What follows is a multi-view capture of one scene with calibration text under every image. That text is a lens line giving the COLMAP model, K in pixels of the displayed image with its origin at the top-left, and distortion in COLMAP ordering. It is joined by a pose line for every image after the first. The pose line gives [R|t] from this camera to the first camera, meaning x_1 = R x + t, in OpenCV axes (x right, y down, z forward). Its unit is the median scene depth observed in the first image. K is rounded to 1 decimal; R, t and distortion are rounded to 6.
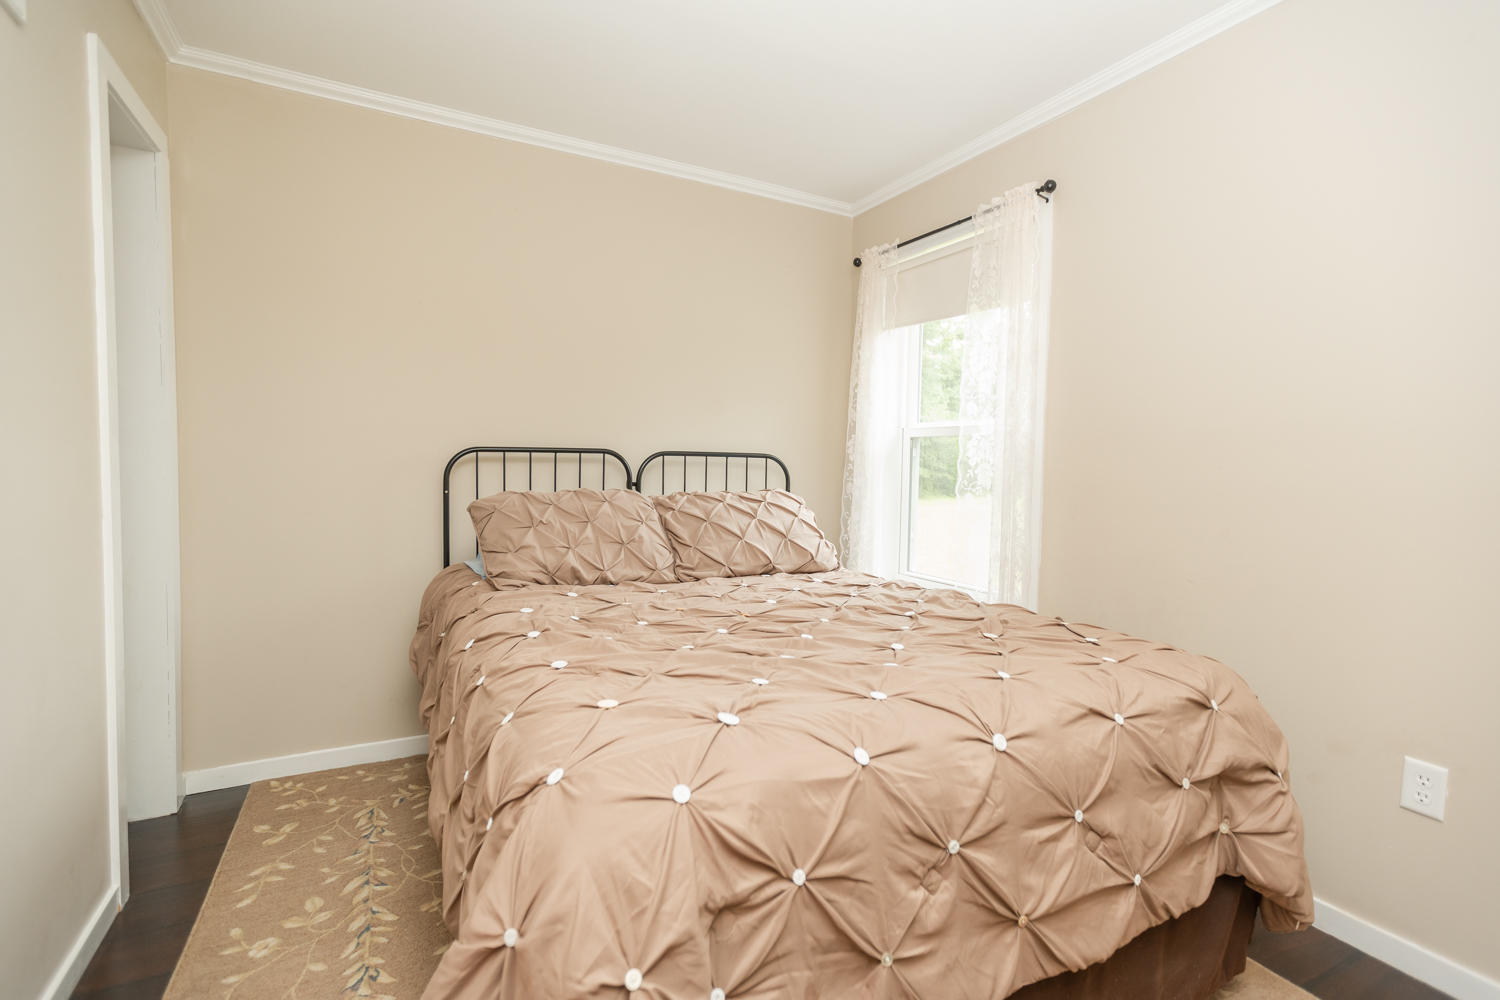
lens RADIAL K [[701.6, 0, 740.0], [0, 701.6, 496.8], [0, 0, 1]] dist [-0.011912, 0.000023]
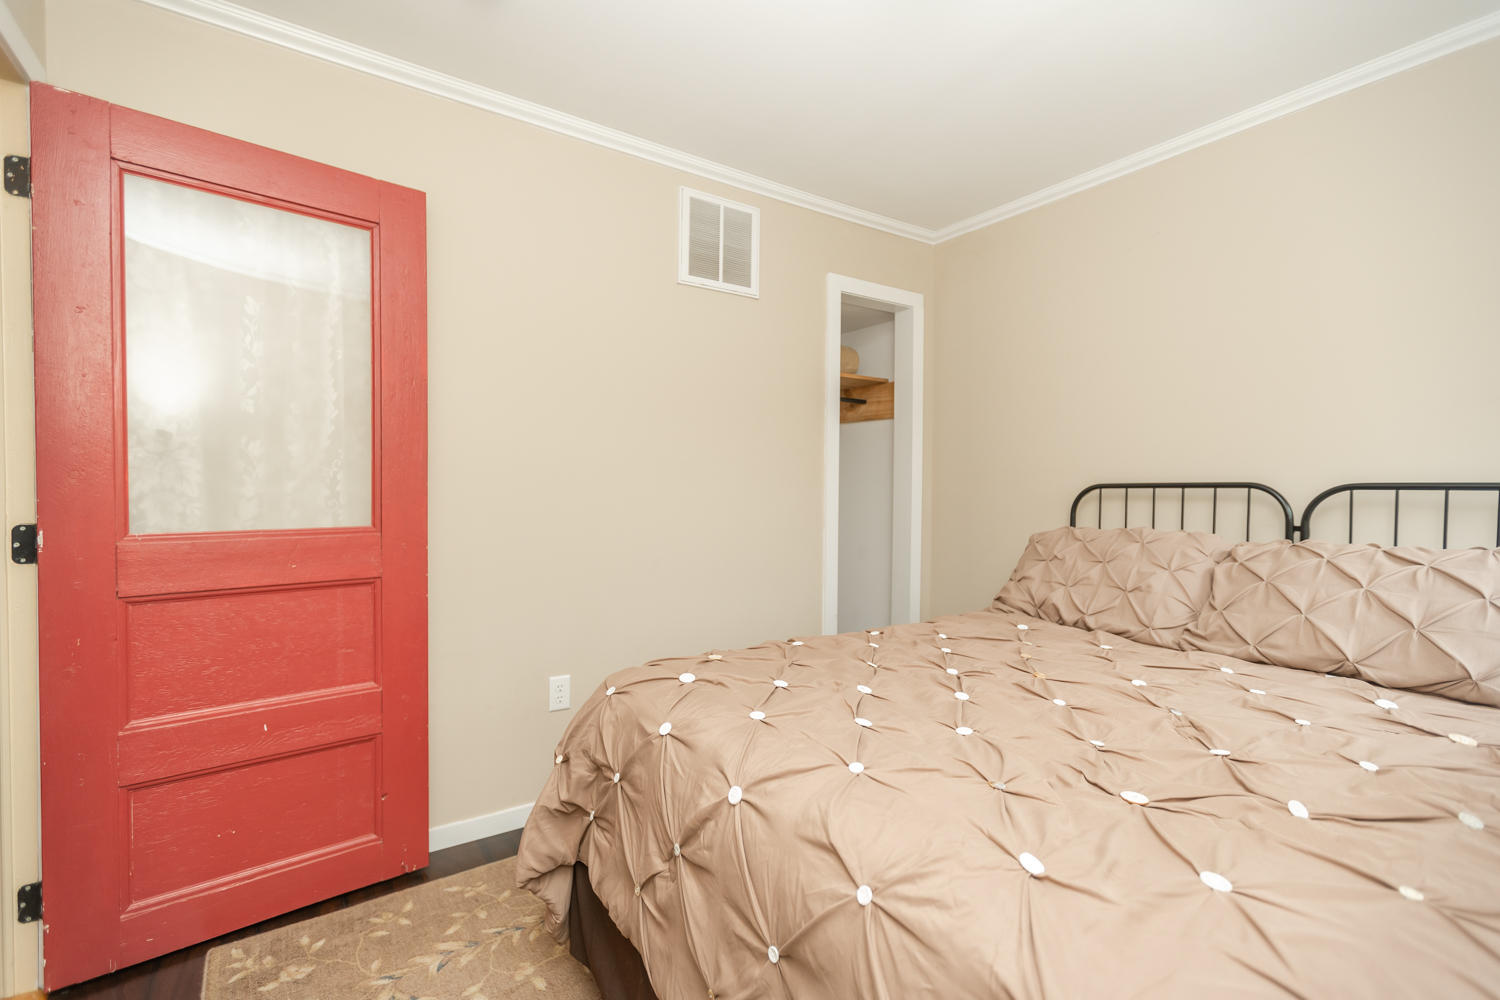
lens RADIAL K [[628.5, 0, 699.3], [0, 628.5, 504.0], [0, 0, 1]] dist [-0.044770, -0.000142]
pose [[0.115348, 0.007650, -0.993296, 0.523020], [-0.057219, 0.998361, 0.001044, -0.010748], [0.991676, 0.056715, 0.115597, 0.377229]]
